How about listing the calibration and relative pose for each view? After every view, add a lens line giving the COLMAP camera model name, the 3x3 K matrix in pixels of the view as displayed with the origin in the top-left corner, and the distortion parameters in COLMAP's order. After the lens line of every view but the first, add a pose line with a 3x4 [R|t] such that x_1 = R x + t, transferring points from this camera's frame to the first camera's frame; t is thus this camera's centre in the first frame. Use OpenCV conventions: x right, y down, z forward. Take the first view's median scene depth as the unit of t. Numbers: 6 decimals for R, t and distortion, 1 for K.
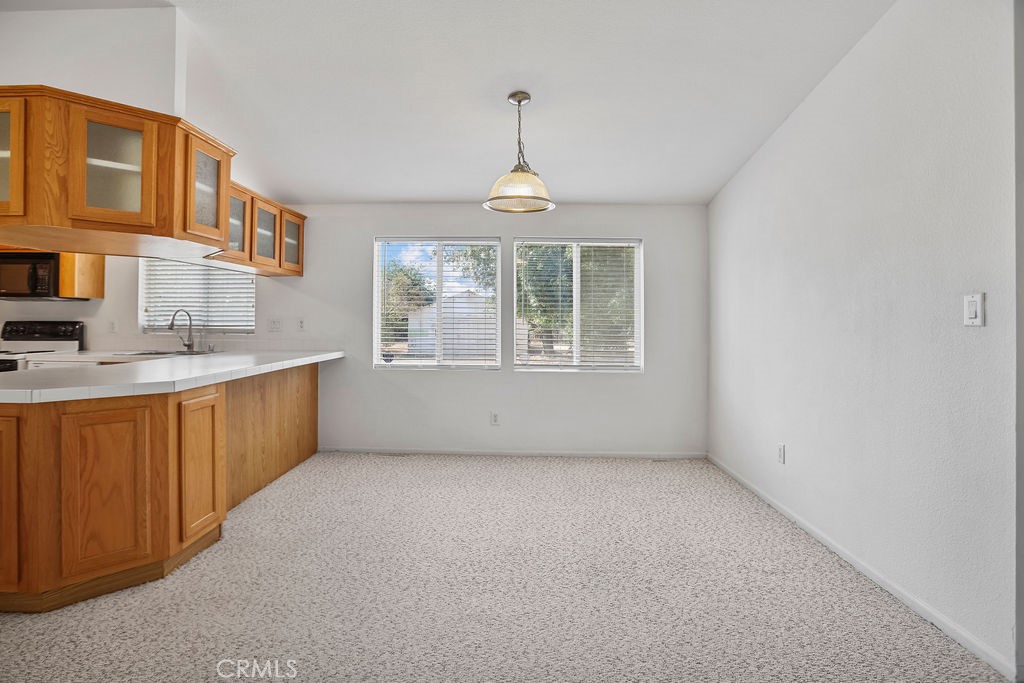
lens RADIAL K [[516.4, 0, 508.3], [0, 516.4, 318.8], [0, 0, 1]] dist [-0.029308, 0.001336]
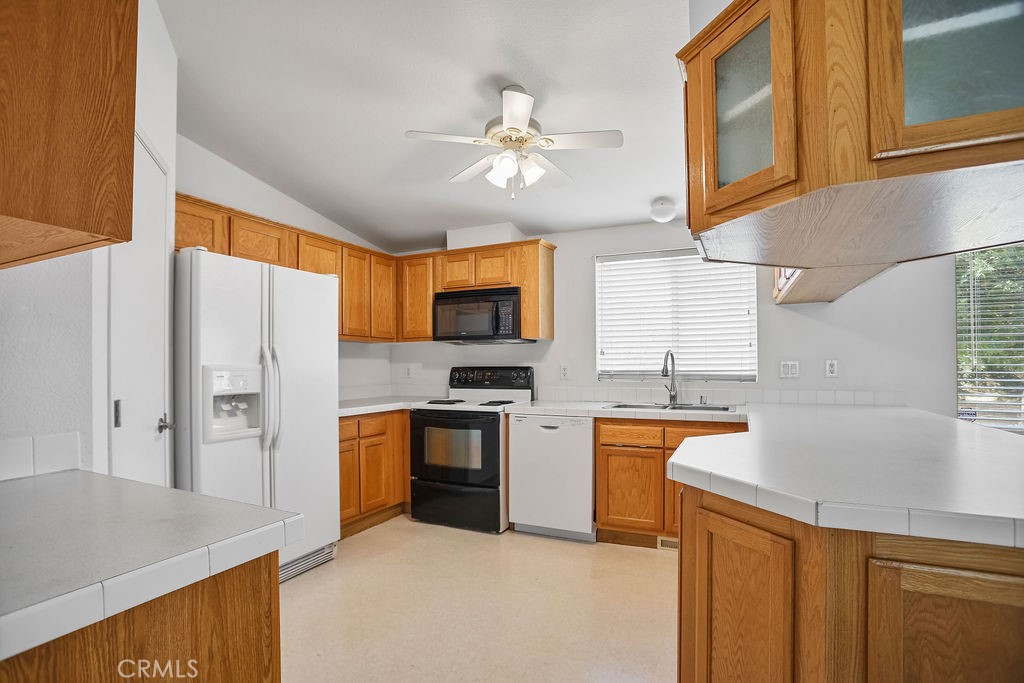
lens RADIAL K [[503.9, 0, 494.4], [0, 503.9, 363.1], [0, 0, 1]] dist [-0.075249, 0.000198]
pose [[0.910055, -0.010408, -0.414358, -0.578518], [0.010626, 0.999942, -0.001779, -0.000428], [0.414352, -0.002784, 0.910112, 0.200465]]
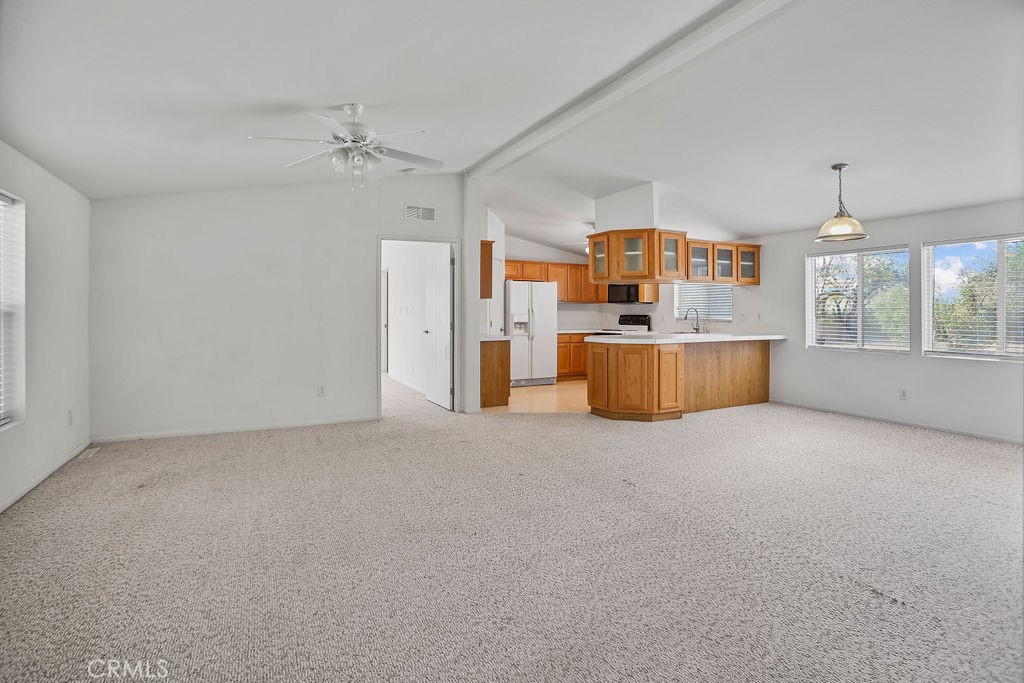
lens RADIAL K [[516.4, 0, 508.3], [0, 516.4, 318.8], [0, 0, 1]] dist [-0.029308, 0.001336]
pose [[0.500111, 0.003451, -0.865954, 0.571855], [0.004964, 0.999964, 0.006852, 0.003703], [0.865947, -0.007725, 0.500076, -0.421190]]
